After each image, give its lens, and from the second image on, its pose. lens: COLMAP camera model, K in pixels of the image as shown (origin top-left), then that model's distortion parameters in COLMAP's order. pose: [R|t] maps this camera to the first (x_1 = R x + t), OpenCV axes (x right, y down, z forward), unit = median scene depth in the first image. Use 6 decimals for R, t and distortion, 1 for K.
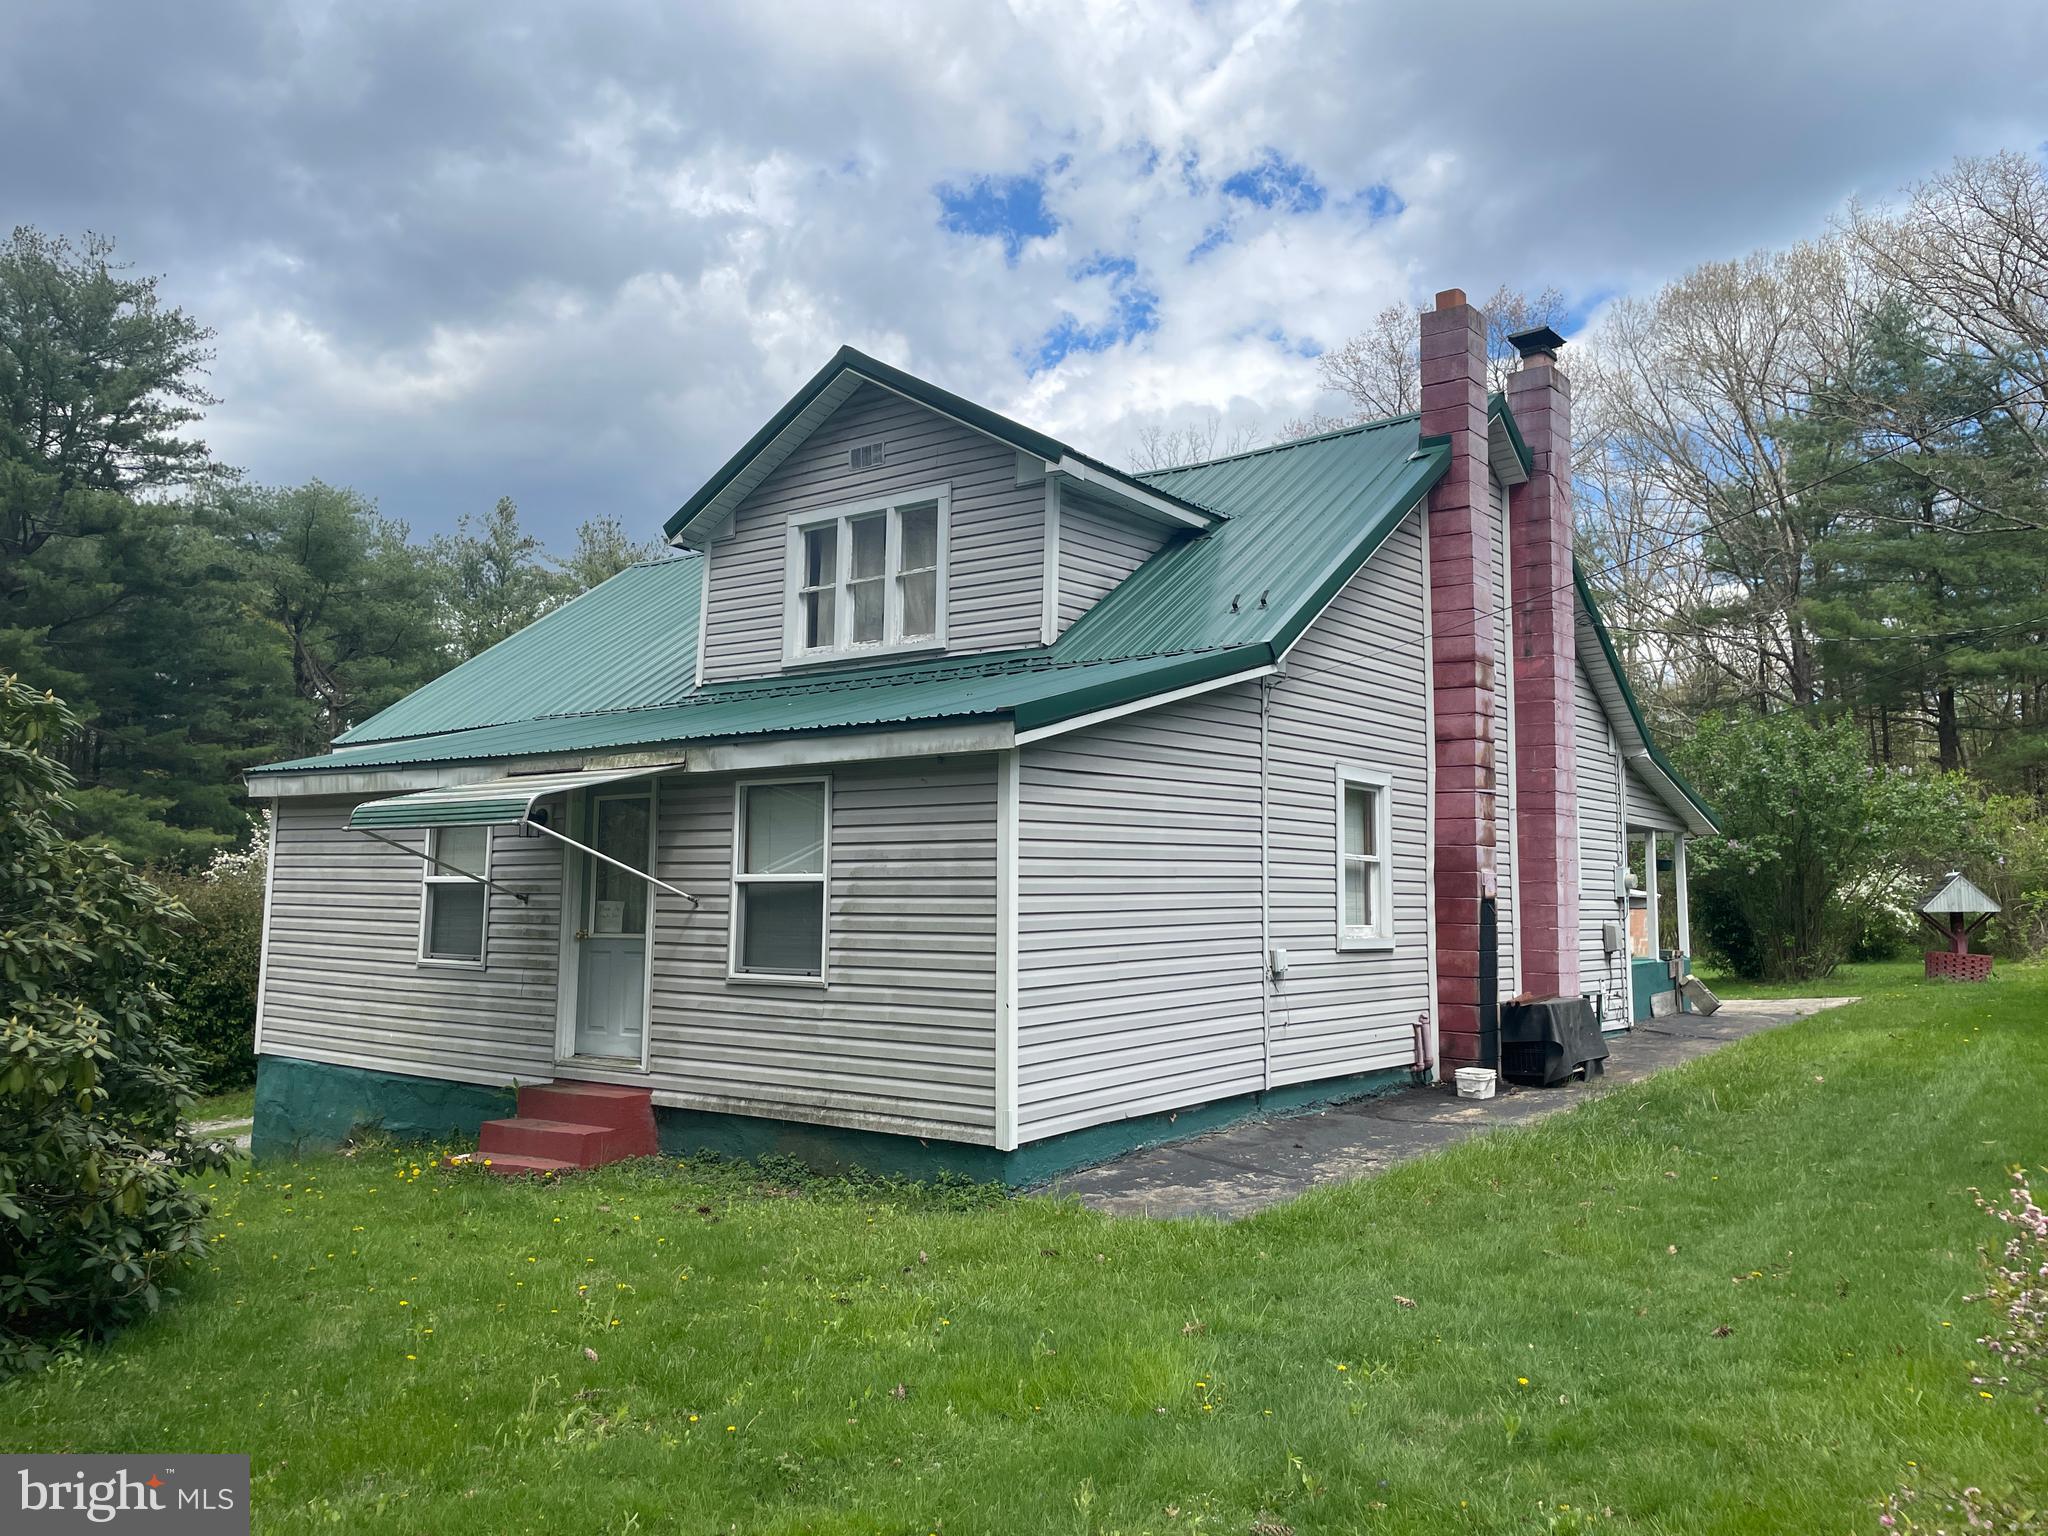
lens RADIAL K [[1565.9, 0, 1022.5], [0, 1565.9, 769.4], [0, 0, 1]] dist [0.069822, -0.068345]
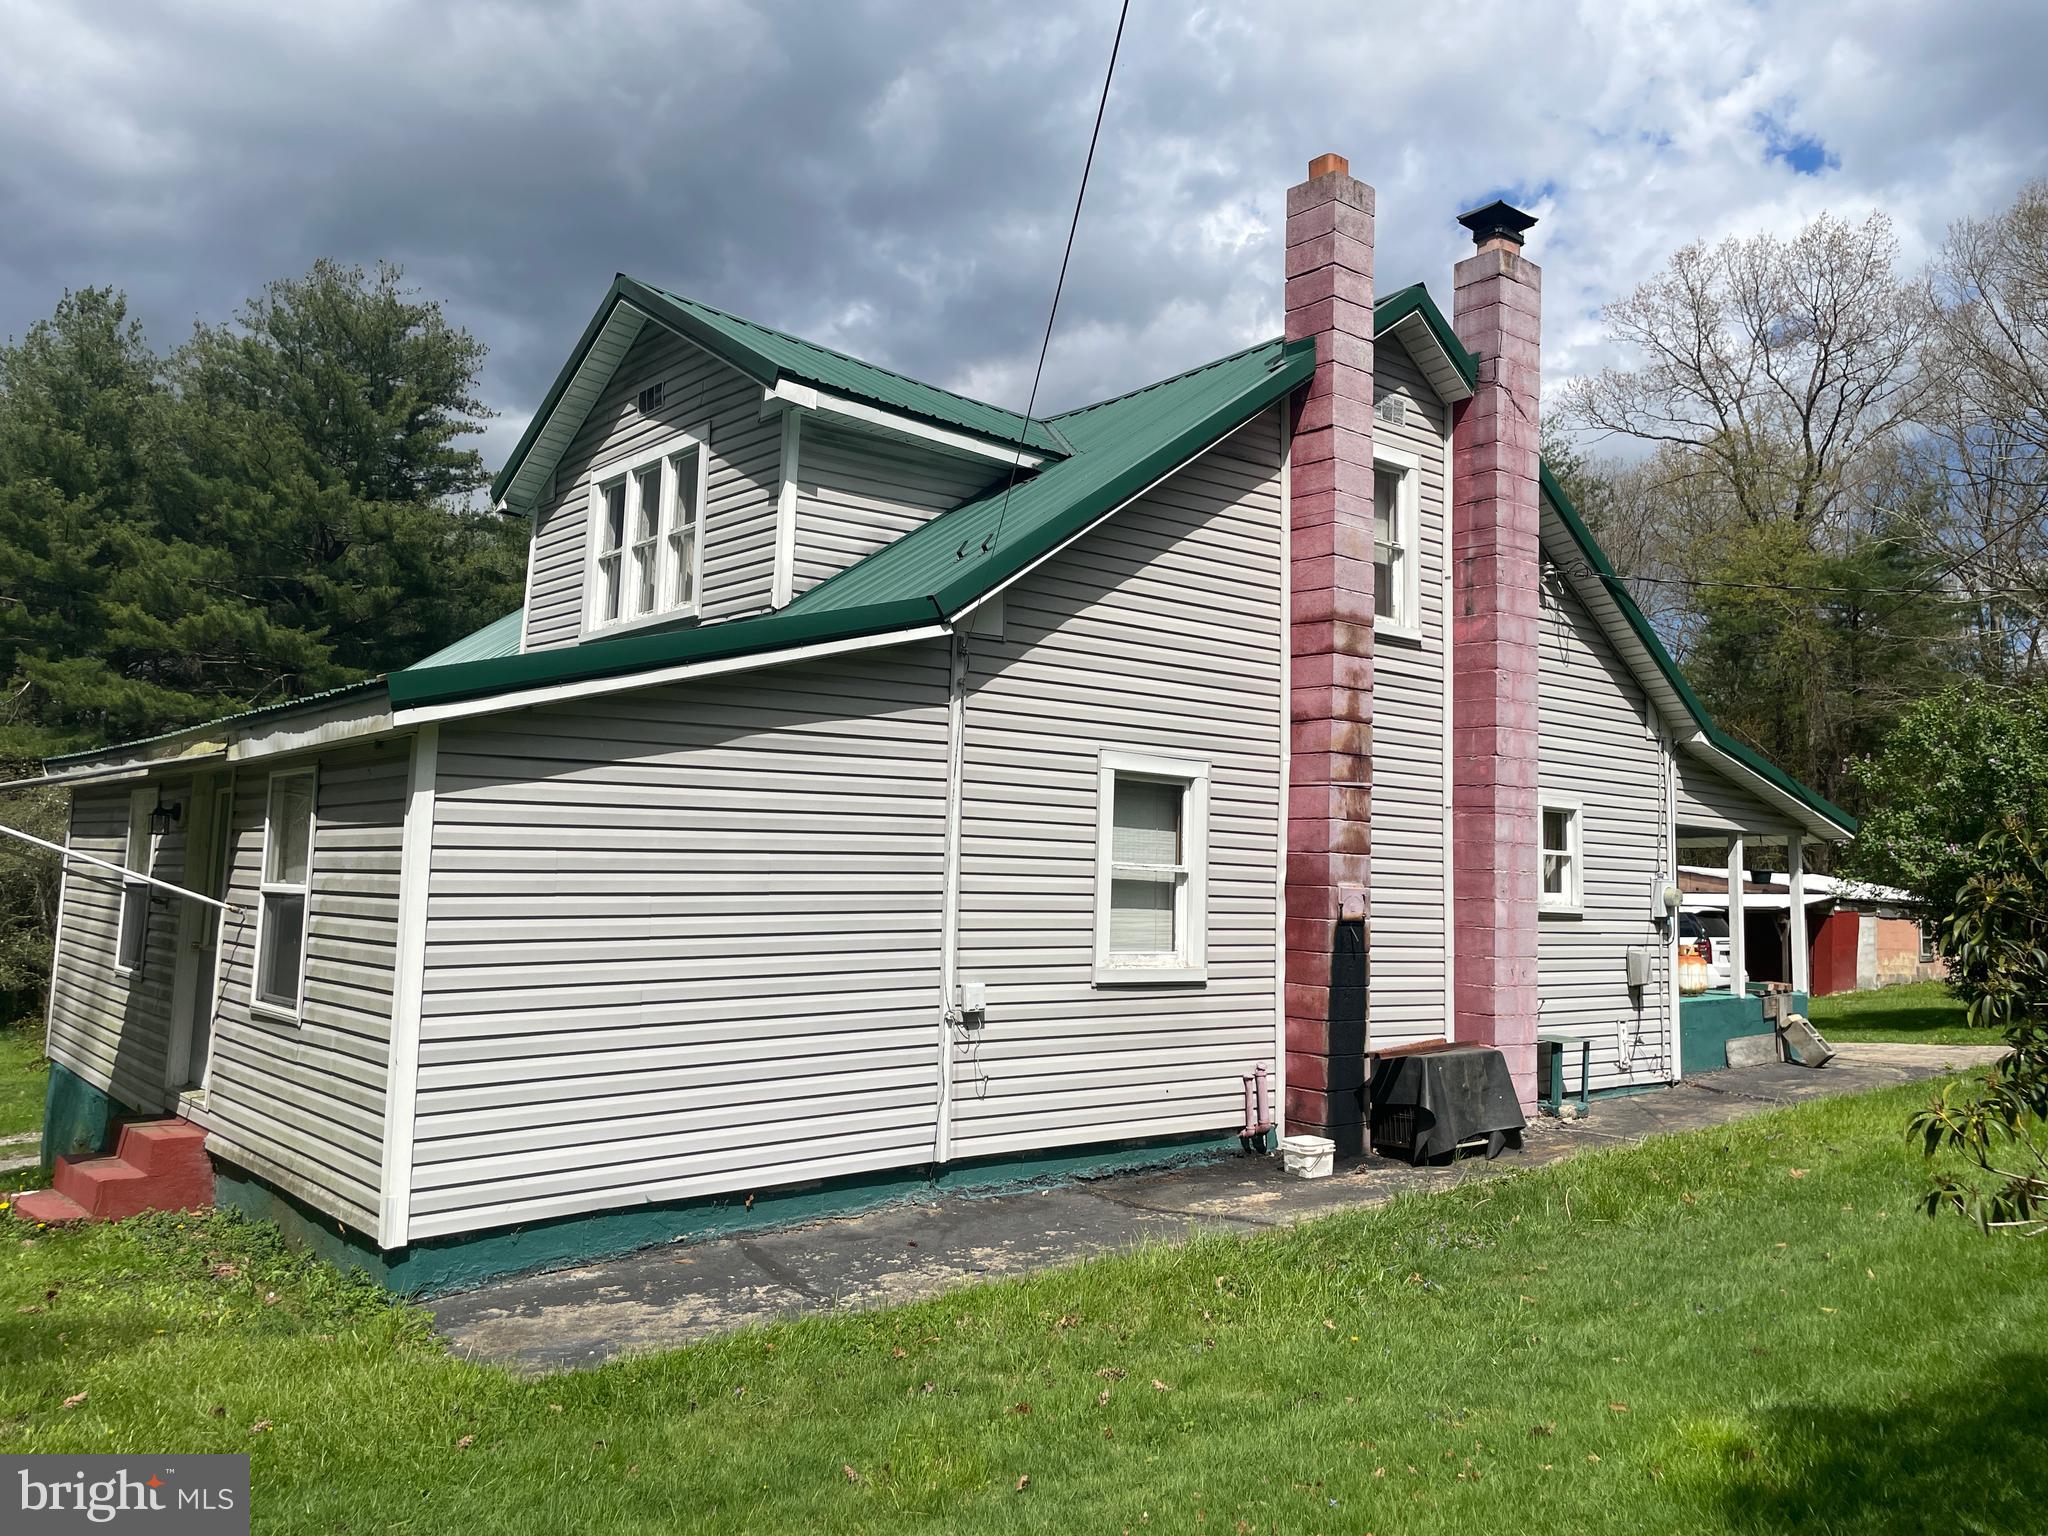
lens RADIAL K [[1565.9, 0, 1022.4], [0, 1565.9, 757.0], [0, 0, 1]] dist [0.069822, -0.068345]
pose [[0.977878, -0.001215, -0.209172, 0.295087], [0.000903, 0.999998, -0.001587, 0.001124], [0.209174, 0.001363, 0.977878, 0.192009]]
